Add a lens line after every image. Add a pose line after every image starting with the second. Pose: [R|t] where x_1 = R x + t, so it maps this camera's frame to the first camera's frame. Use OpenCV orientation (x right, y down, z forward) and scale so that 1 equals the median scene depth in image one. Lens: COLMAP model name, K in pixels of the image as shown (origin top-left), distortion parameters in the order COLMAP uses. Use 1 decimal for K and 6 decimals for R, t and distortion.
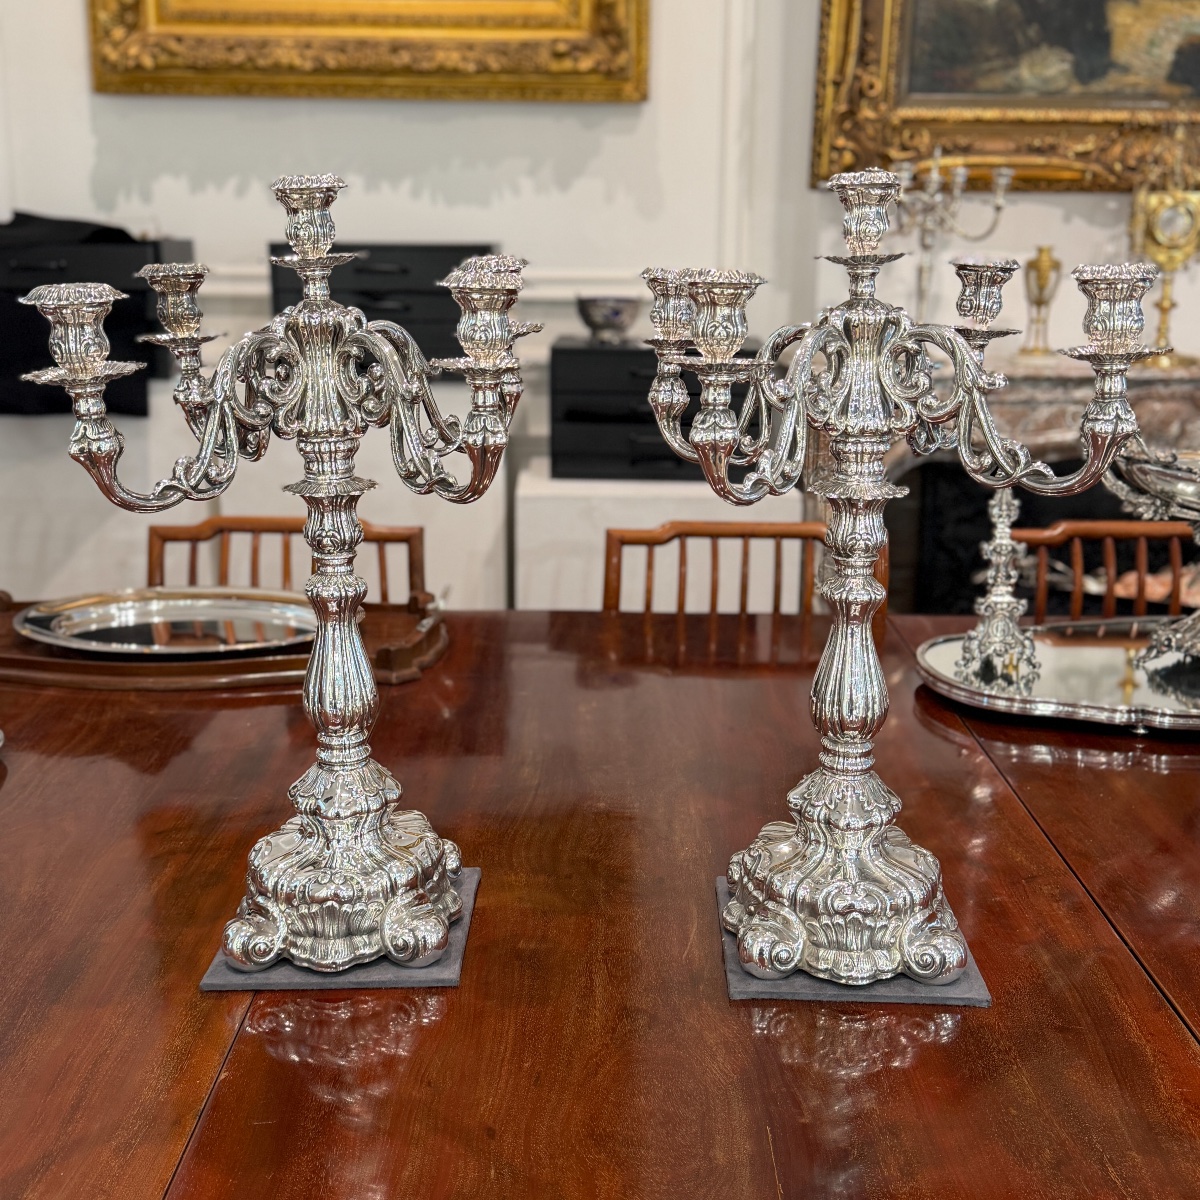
lens RADIAL K [[1472.0, 0, 605.5], [0, 1472.0, 553.3], [0, 0, 1]] dist [0.095660, 0.000000]
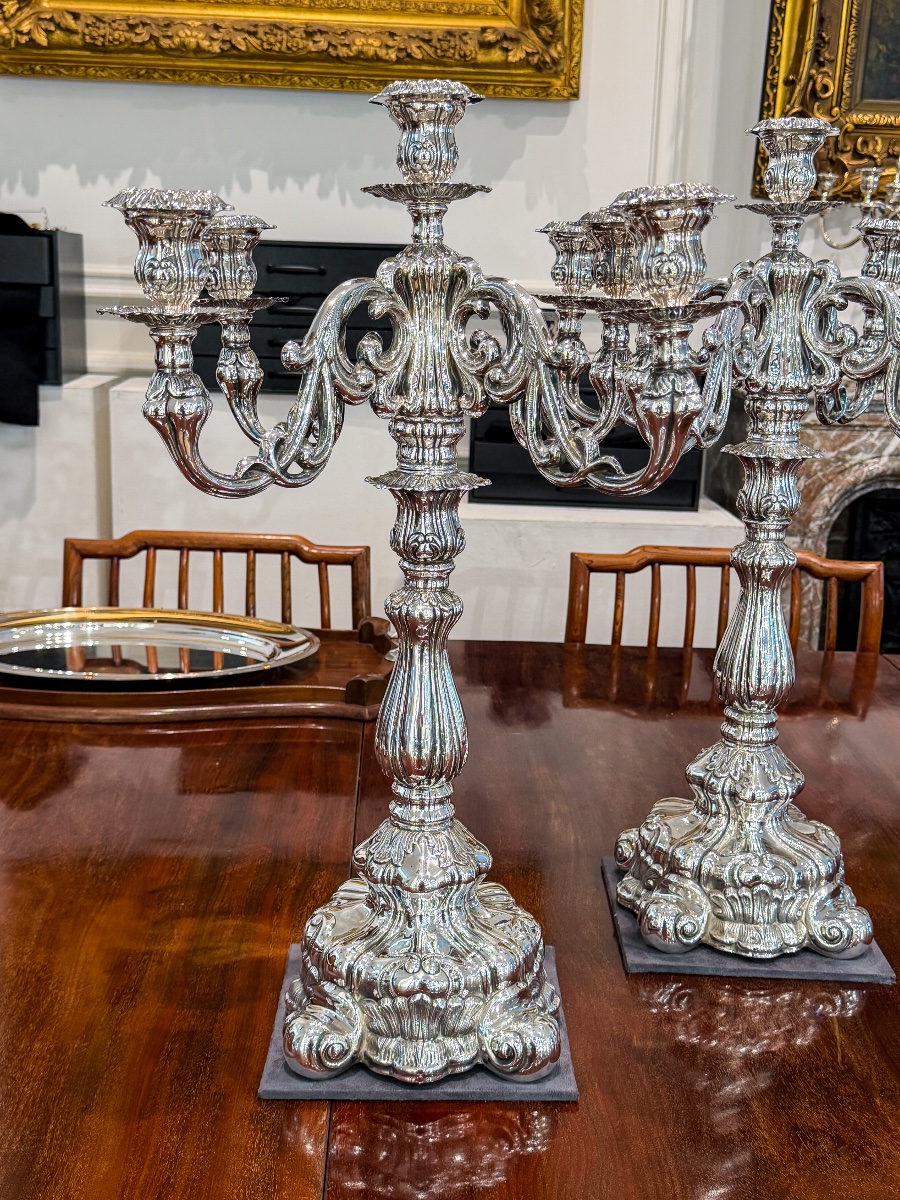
lens RADIAL K [[1468.7, 0, 453.0], [0, 1468.7, 608.4], [0, 0, 1]] dist [0.029872, 0.000000]
pose [[0.999243, 0.020277, 0.033196, -0.195342], [-0.020693, 0.999711, 0.012219, 0.014589], [-0.032938, -0.012897, 0.999374, 0.199508]]
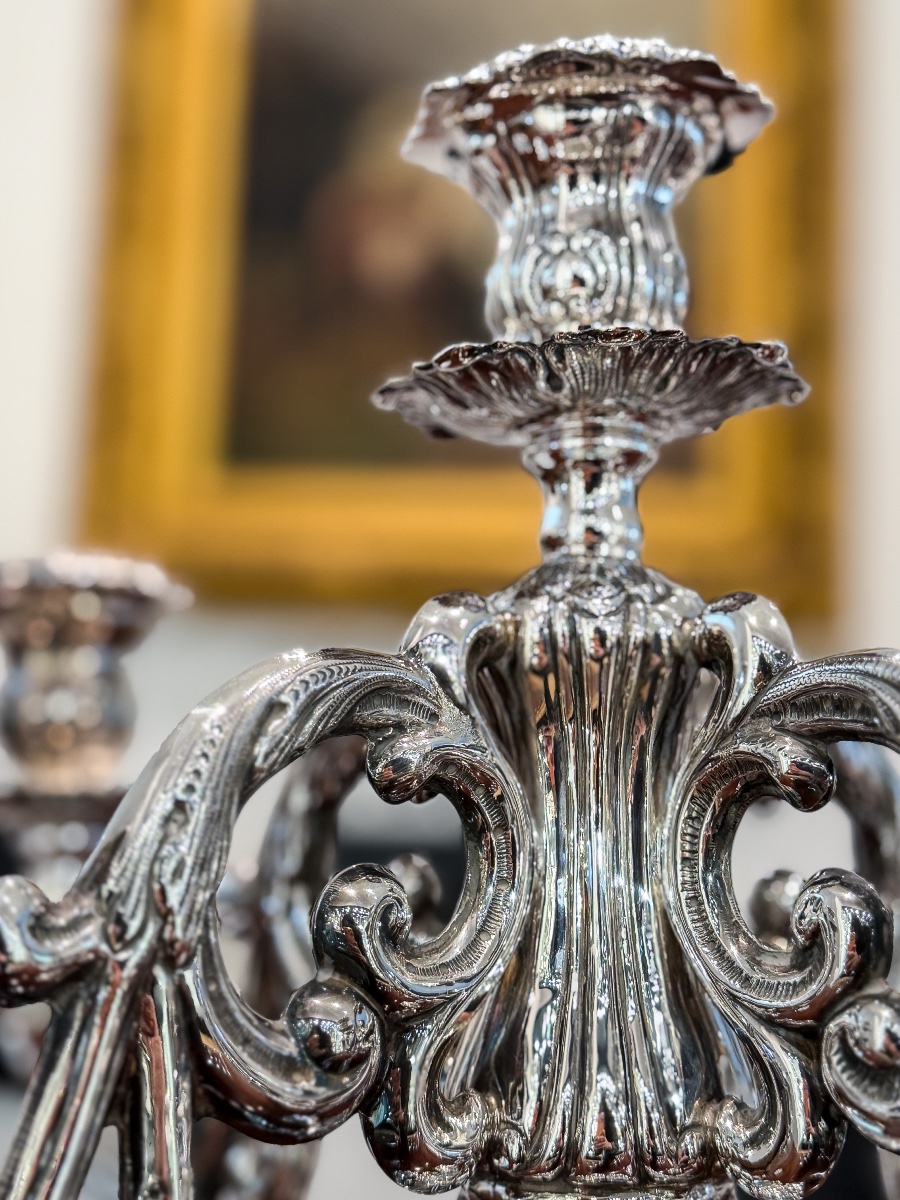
lens RADIAL K [[1661.0, 0, 450.9], [0, 1661.0, 597.4], [0, 0, 1]] dist [0.107634, 0.000000]
pose [[0.994248, 0.014378, -0.106132, -0.181645], [-0.053787, 0.923953, -0.378705, -0.062352], [0.092616, 0.382235, 0.919412, 0.727490]]
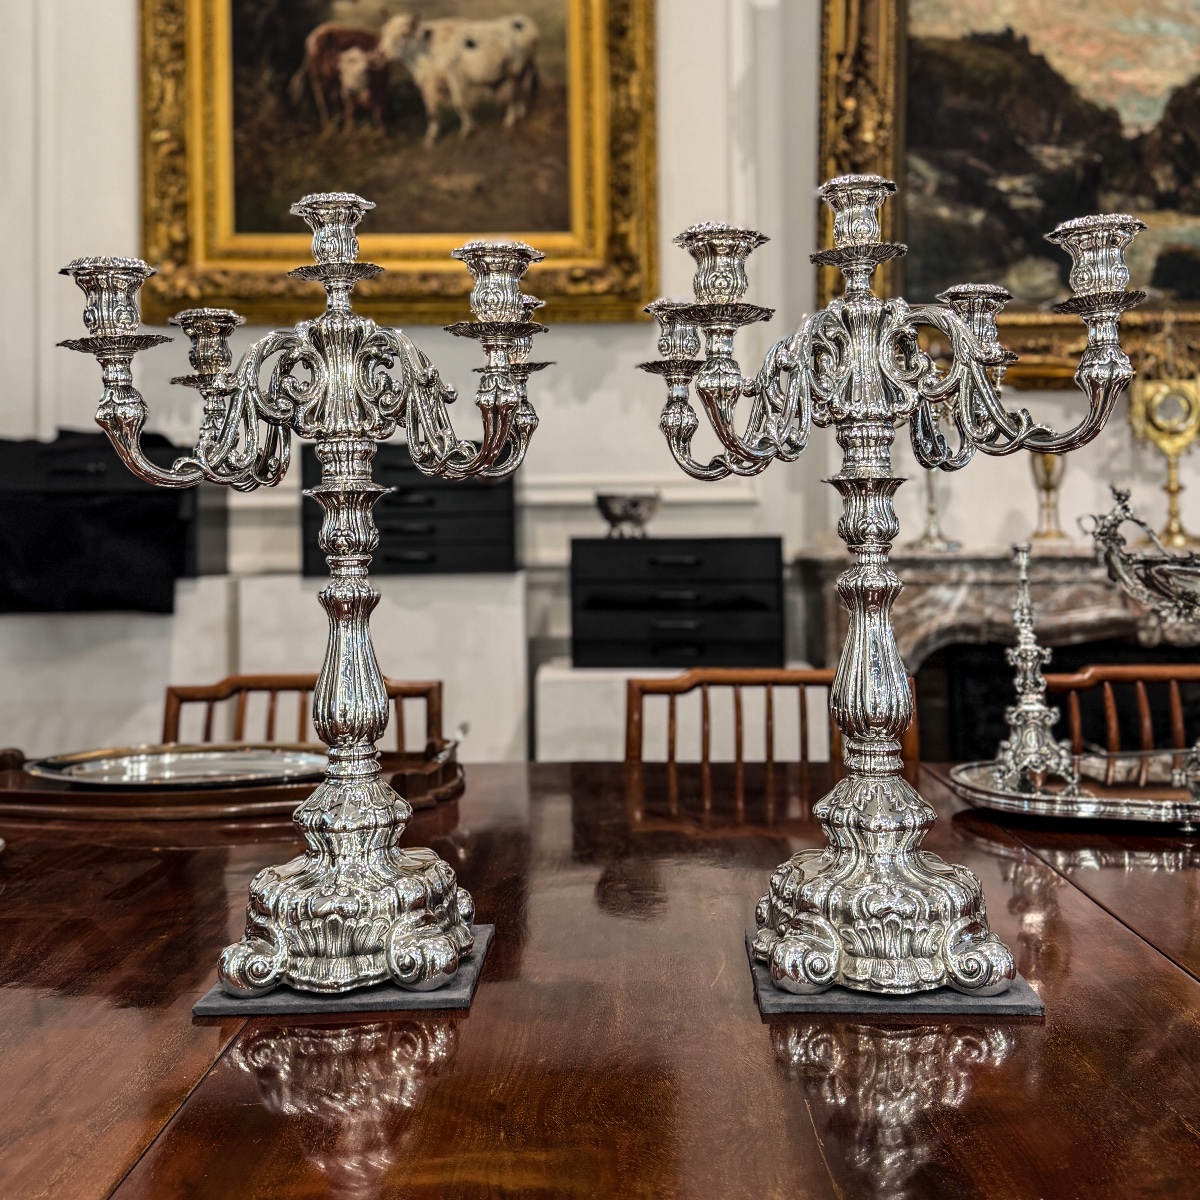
lens RADIAL K [[1472.0, 0, 605.0], [0, 1472.0, 489.1], [0, 0, 1]] dist [0.095660, 0.000000]
pose [[0.999672, -0.020559, -0.015287, 0.006937], [0.016045, 0.967583, -0.252041, 0.210457], [0.019974, 0.251713, 0.967596, 0.018937]]
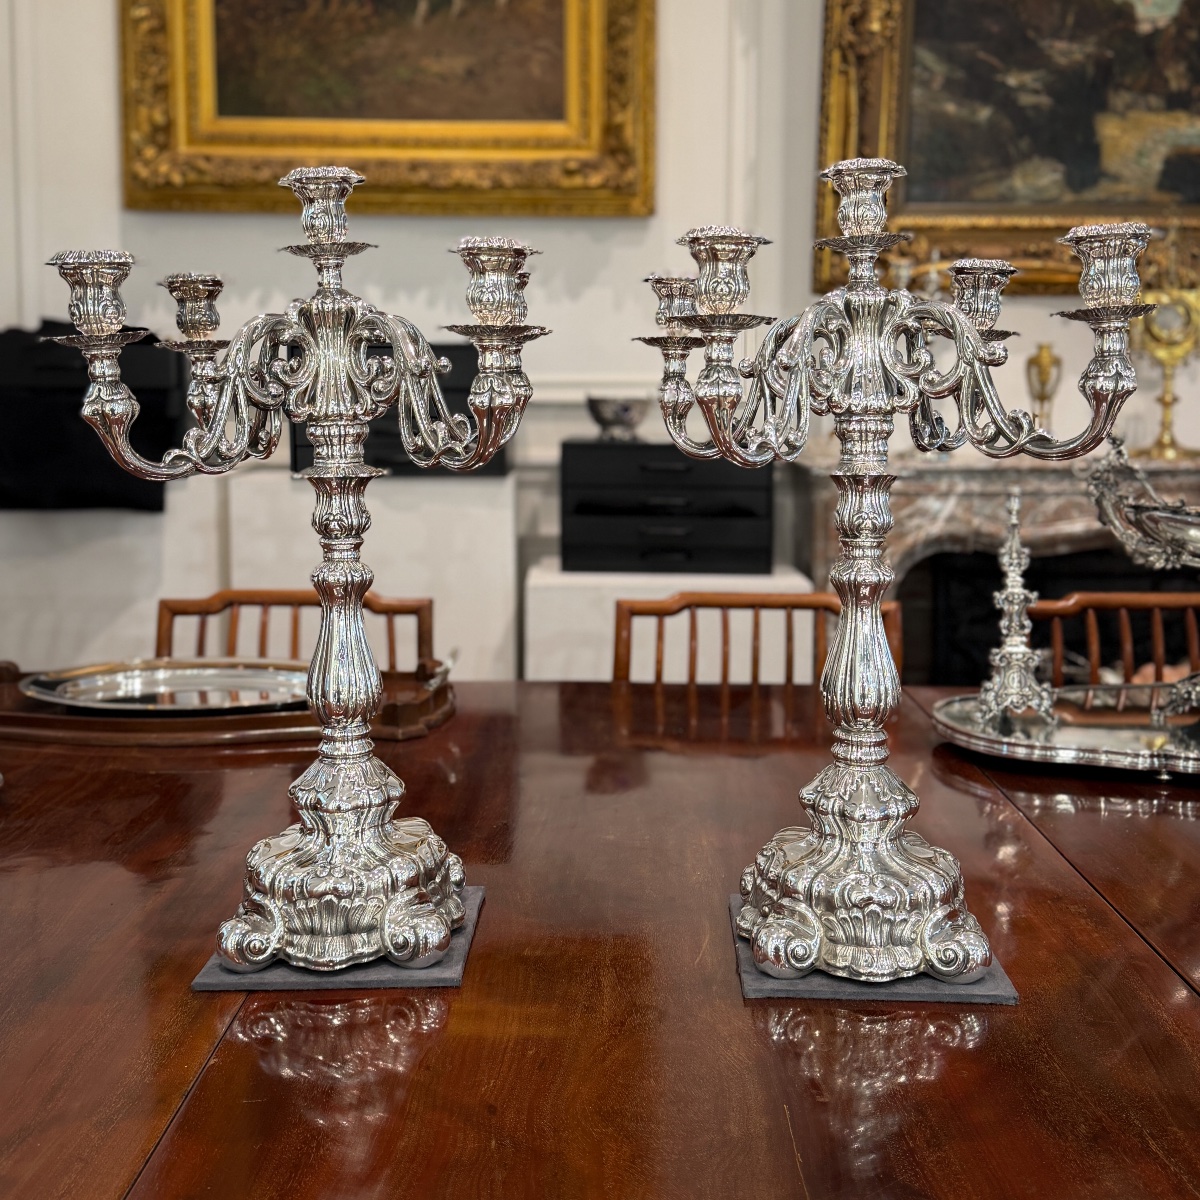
lens RADIAL K [[1472.0, 0, 601.9], [0, 1472.0, 507.1], [0, 0, 1]] dist [0.095660, 0.000000]
pose [[0.999933, -0.004053, -0.010864, 0.003948], [0.002479, 0.989982, -0.141172, 0.119218], [0.011327, 0.141136, 0.989925, 0.007521]]
